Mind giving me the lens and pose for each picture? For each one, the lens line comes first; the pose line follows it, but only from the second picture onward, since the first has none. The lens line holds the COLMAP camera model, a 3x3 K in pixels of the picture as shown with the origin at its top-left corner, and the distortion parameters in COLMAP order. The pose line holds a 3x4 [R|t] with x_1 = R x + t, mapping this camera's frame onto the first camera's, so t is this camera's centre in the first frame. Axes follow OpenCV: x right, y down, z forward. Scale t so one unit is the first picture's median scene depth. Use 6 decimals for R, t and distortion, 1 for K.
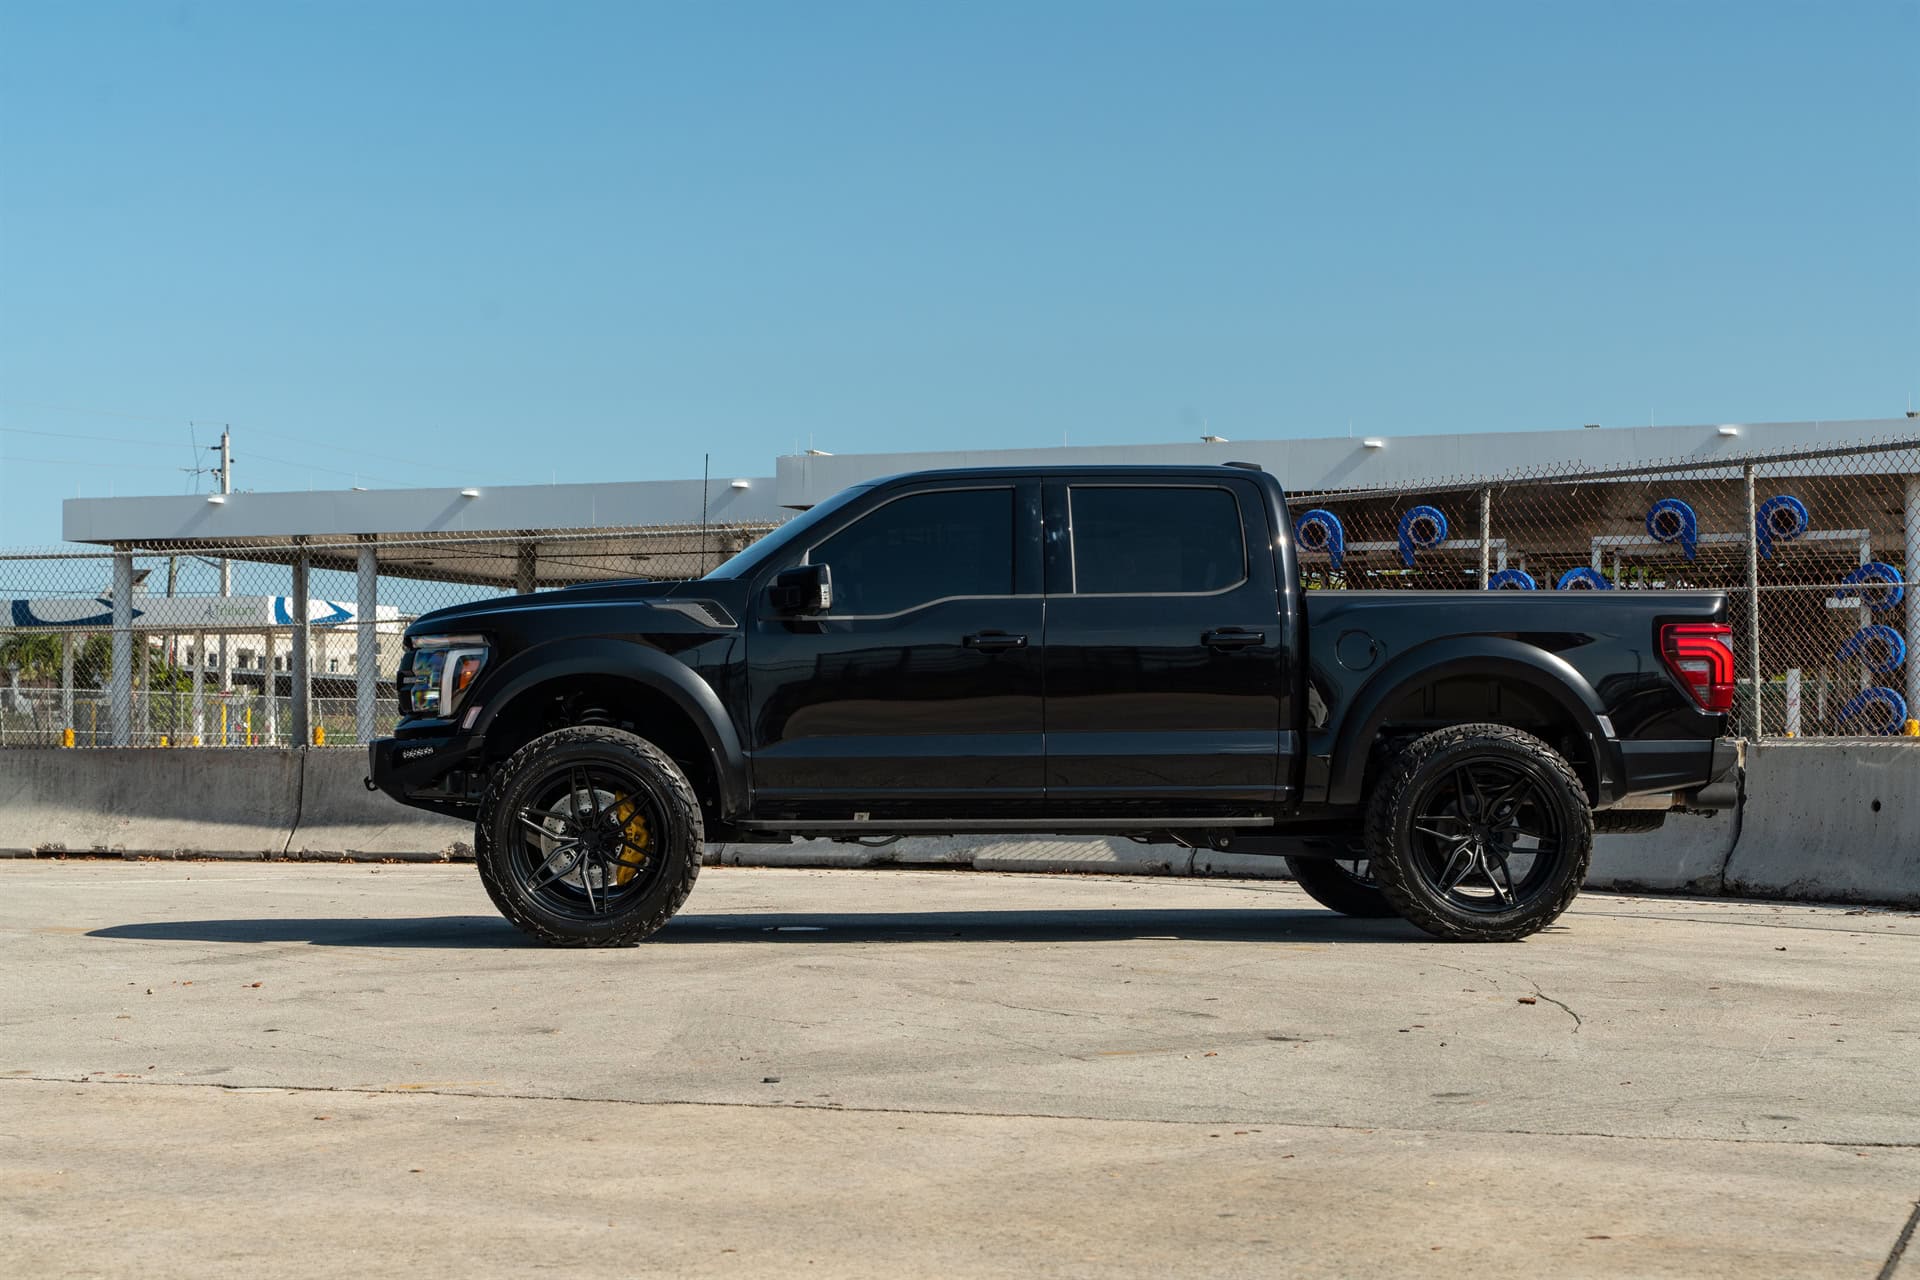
lens RADIAL K [[3255.7, 0, 960.0], [0, 3255.7, 640.0], [0, 0, 1]] dist [0.005817, -0.052760]
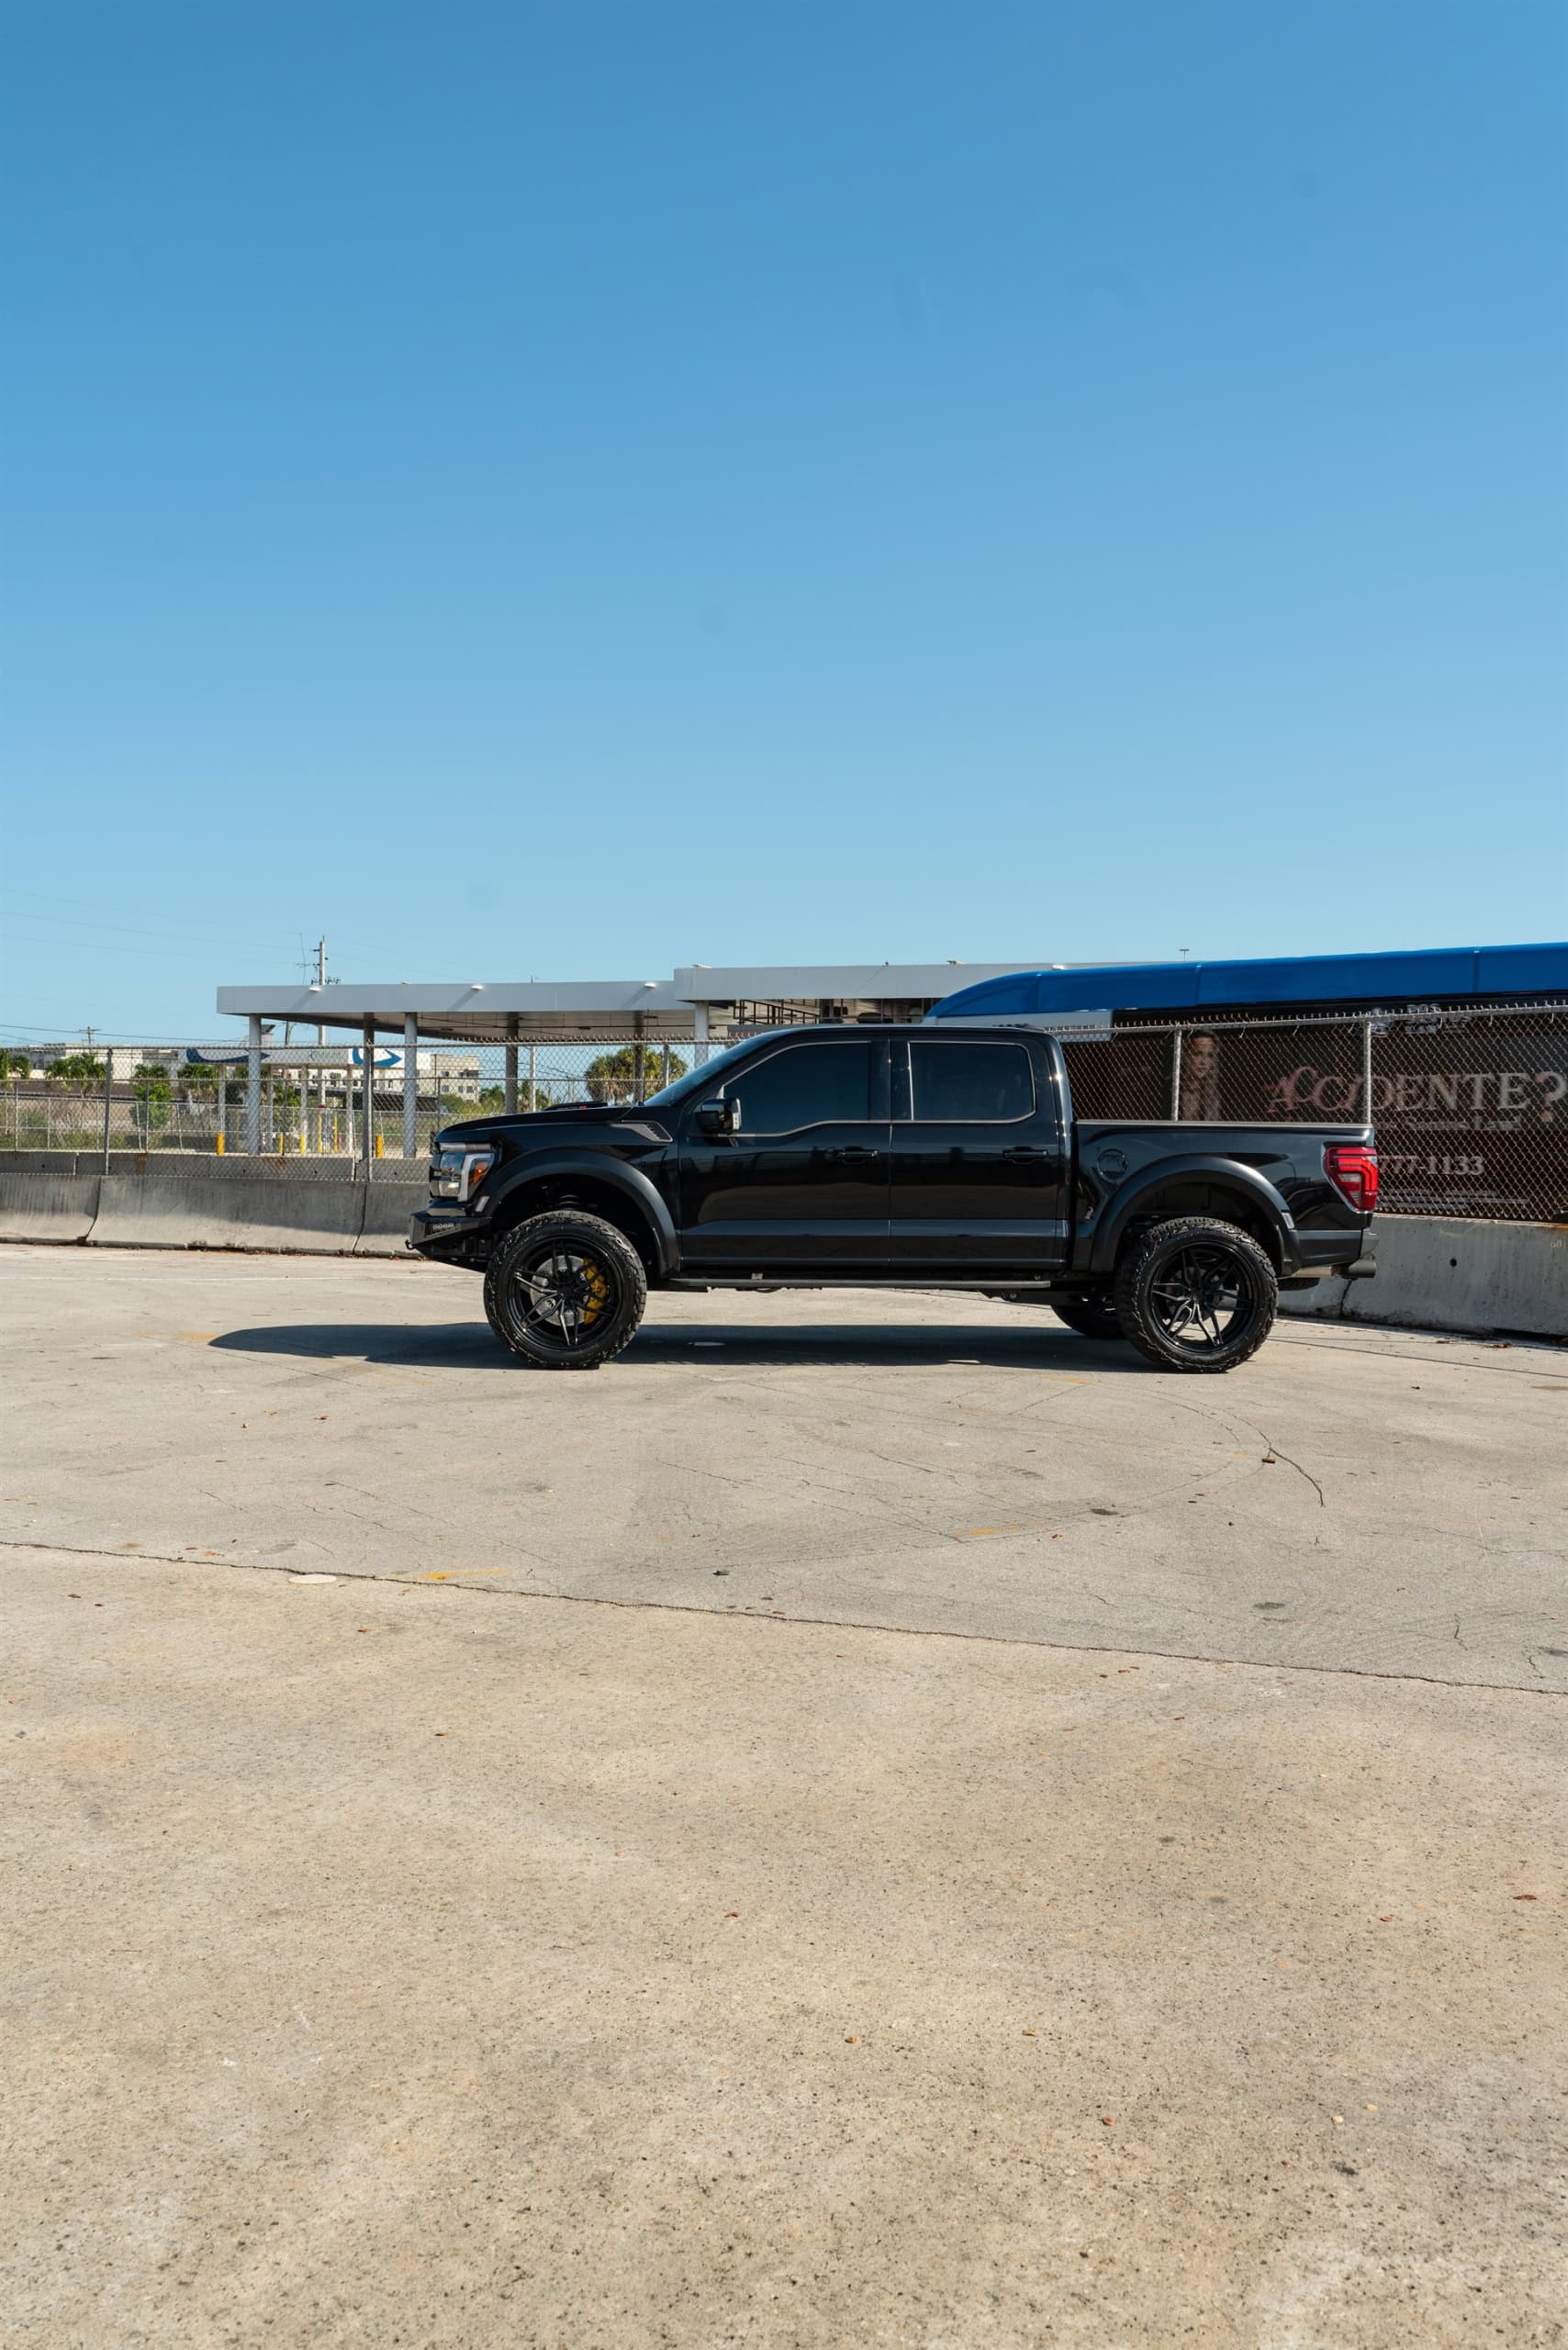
lens RADIAL K [[2012.8, 0, 784.0], [0, 2012.8, 1175.0], [0, 0, 1]] dist [-0.006162, -0.001158]
pose [[0.999862, 0.016229, 0.003654, -0.023113], [-0.016398, 0.998508, 0.052086, -0.035199], [-0.002804, -0.052139, 0.998636, 0.134158]]
